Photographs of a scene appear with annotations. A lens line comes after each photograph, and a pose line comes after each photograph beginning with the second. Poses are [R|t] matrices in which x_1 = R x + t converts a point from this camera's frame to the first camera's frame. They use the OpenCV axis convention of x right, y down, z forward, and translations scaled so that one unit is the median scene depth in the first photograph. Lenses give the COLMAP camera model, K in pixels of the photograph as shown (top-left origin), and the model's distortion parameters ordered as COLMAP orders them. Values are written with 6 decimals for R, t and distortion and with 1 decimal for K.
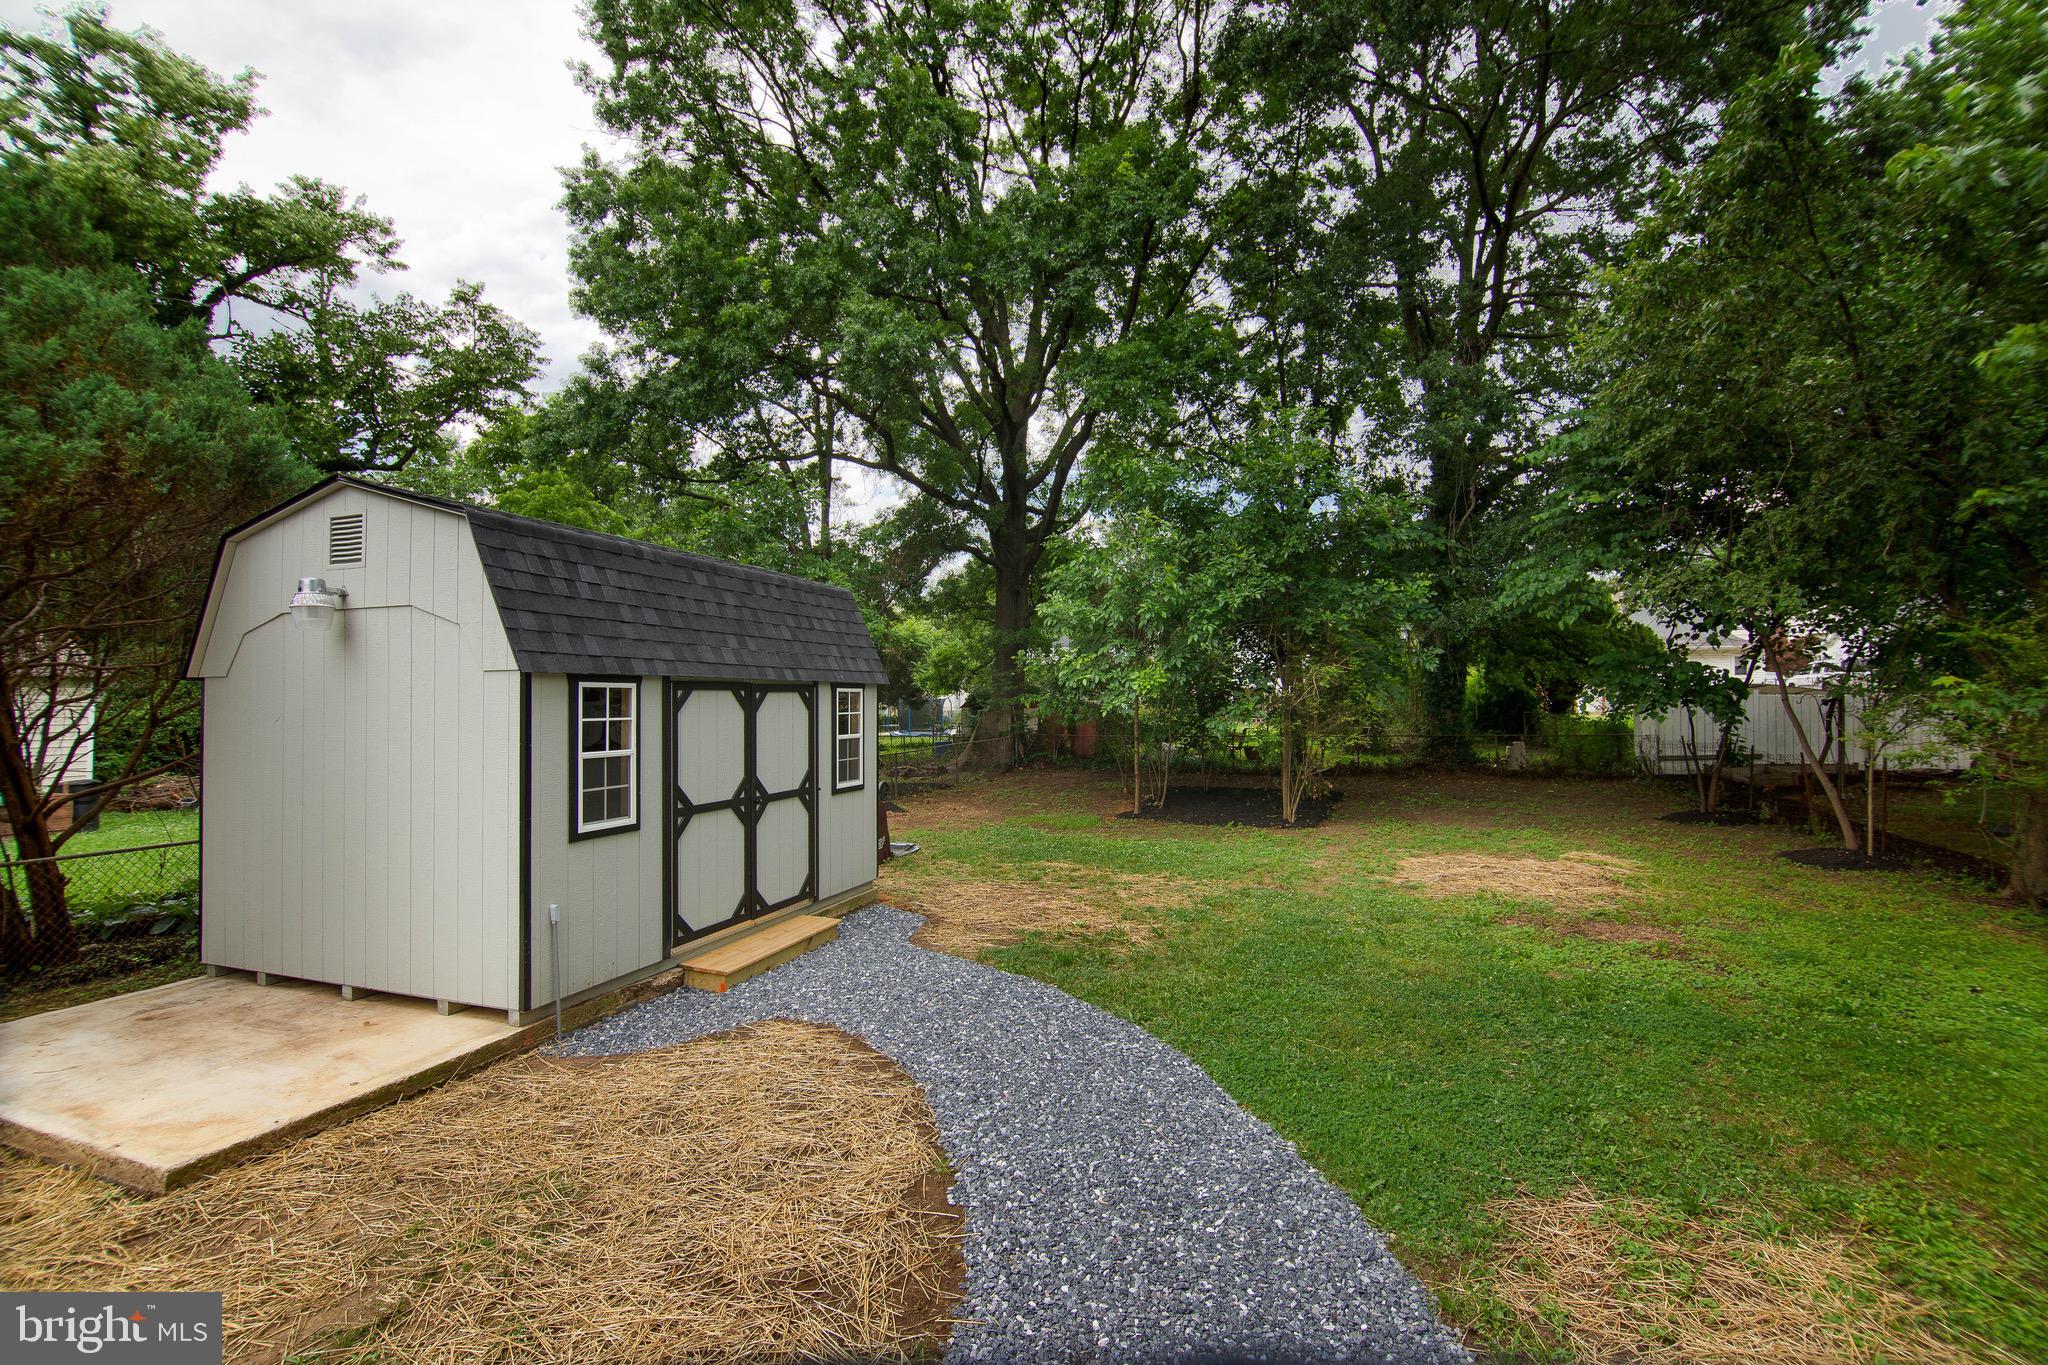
lens RADIAL K [[931.2, 0, 1023.1], [0, 931.2, 676.8], [0, 0, 1]] dist [-0.001061, -0.011453]
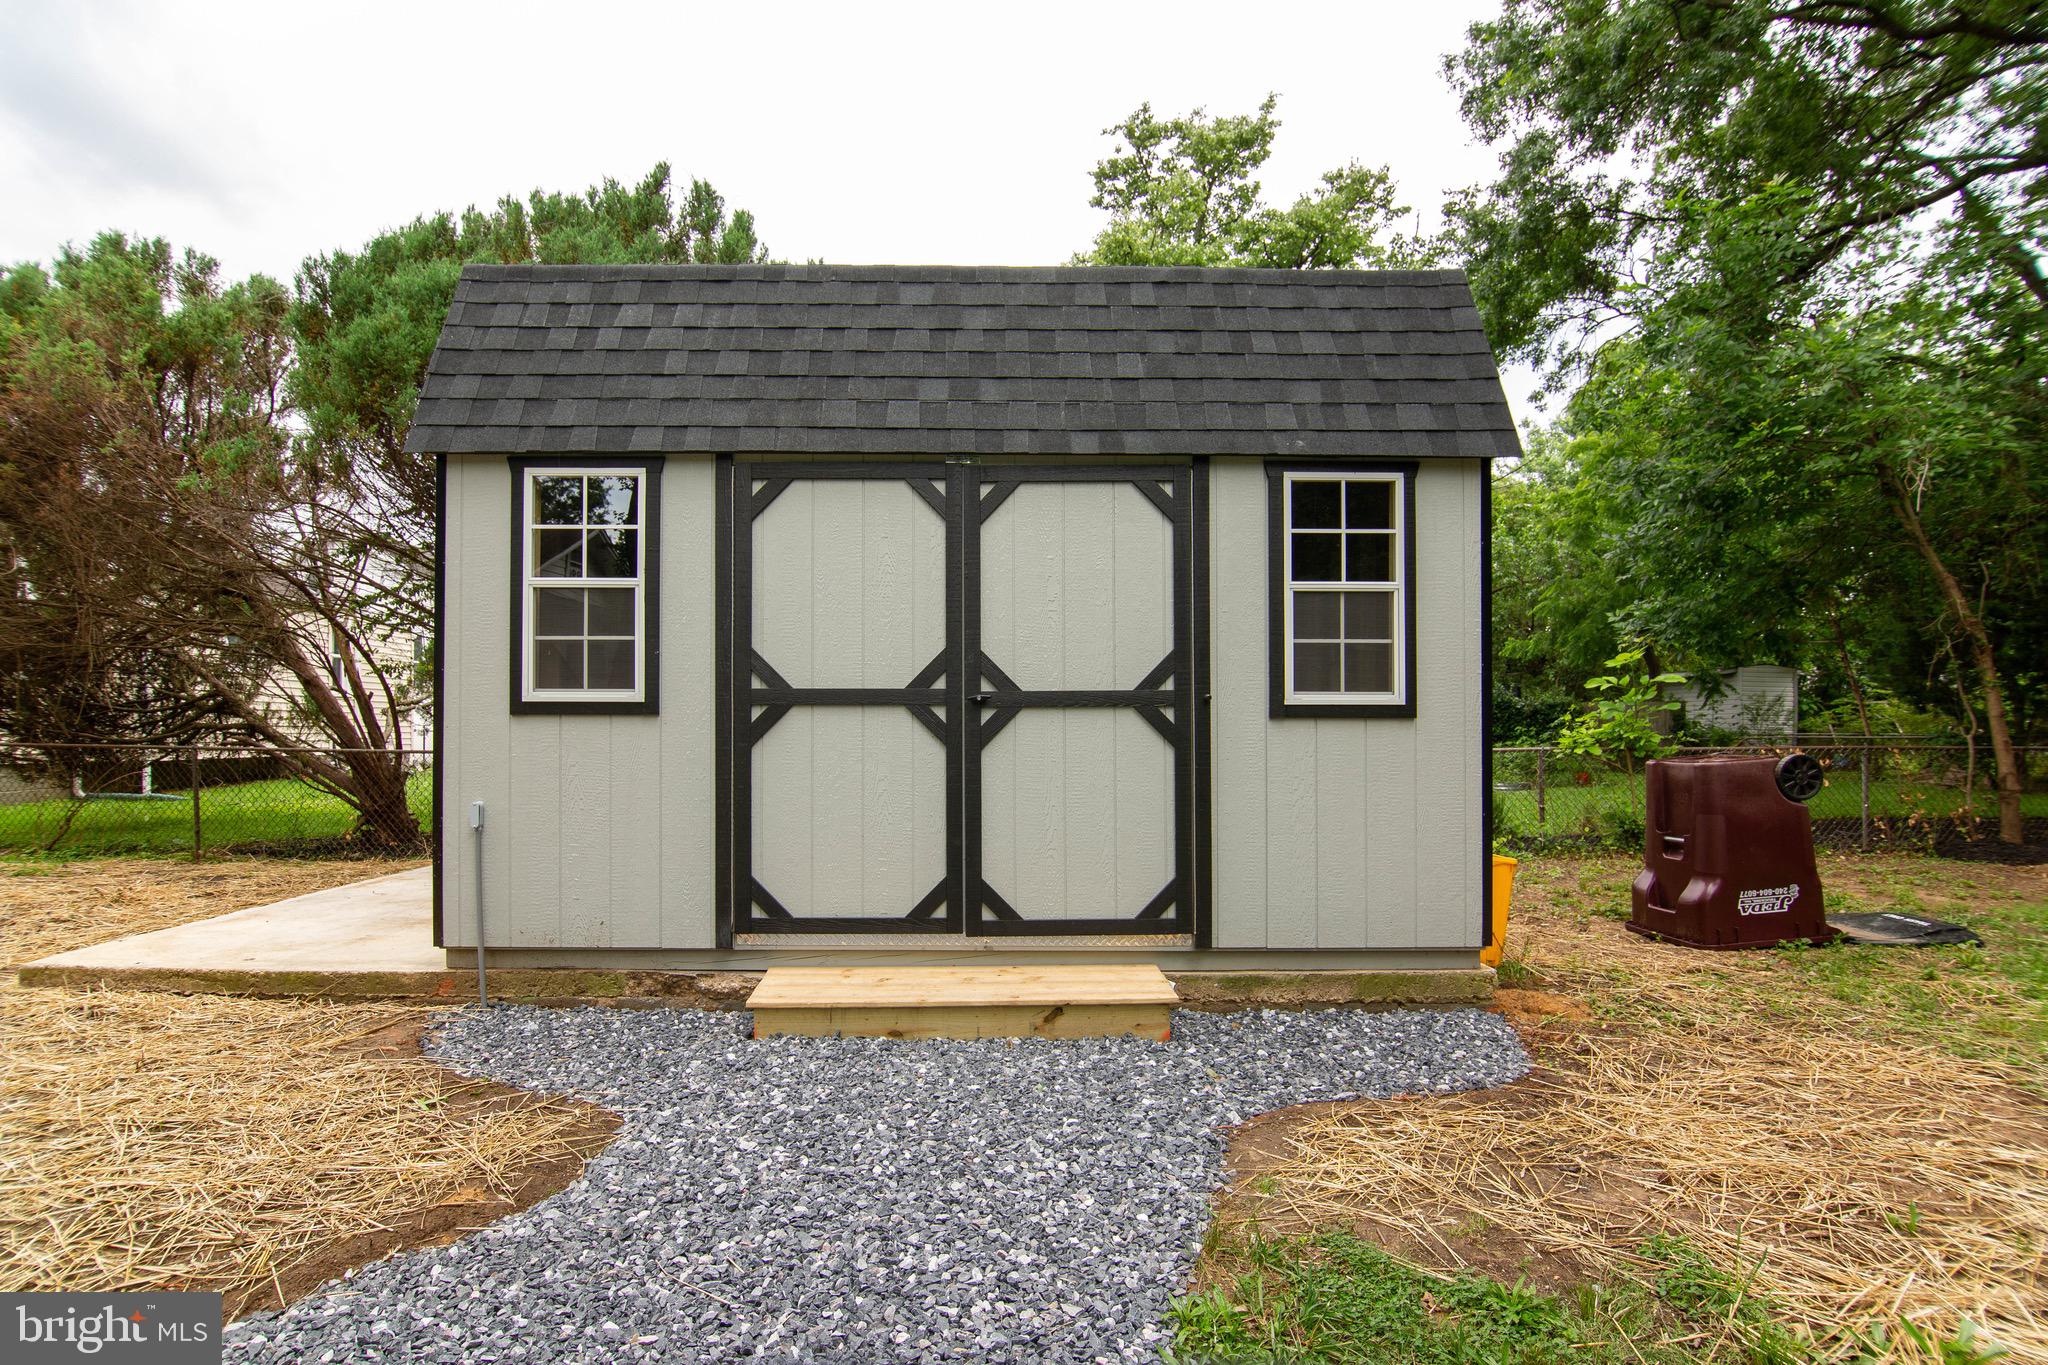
lens RADIAL K [[940.8, 0, 1020.0], [0, 940.8, 714.5], [0, 0, 1]] dist [-0.032461, -0.000109]
pose [[0.346630, -0.000399, -0.938002, 0.147757], [0.019000, 0.999798, 0.006596, 0.107687], [0.937809, -0.020108, 0.346568, 0.659082]]
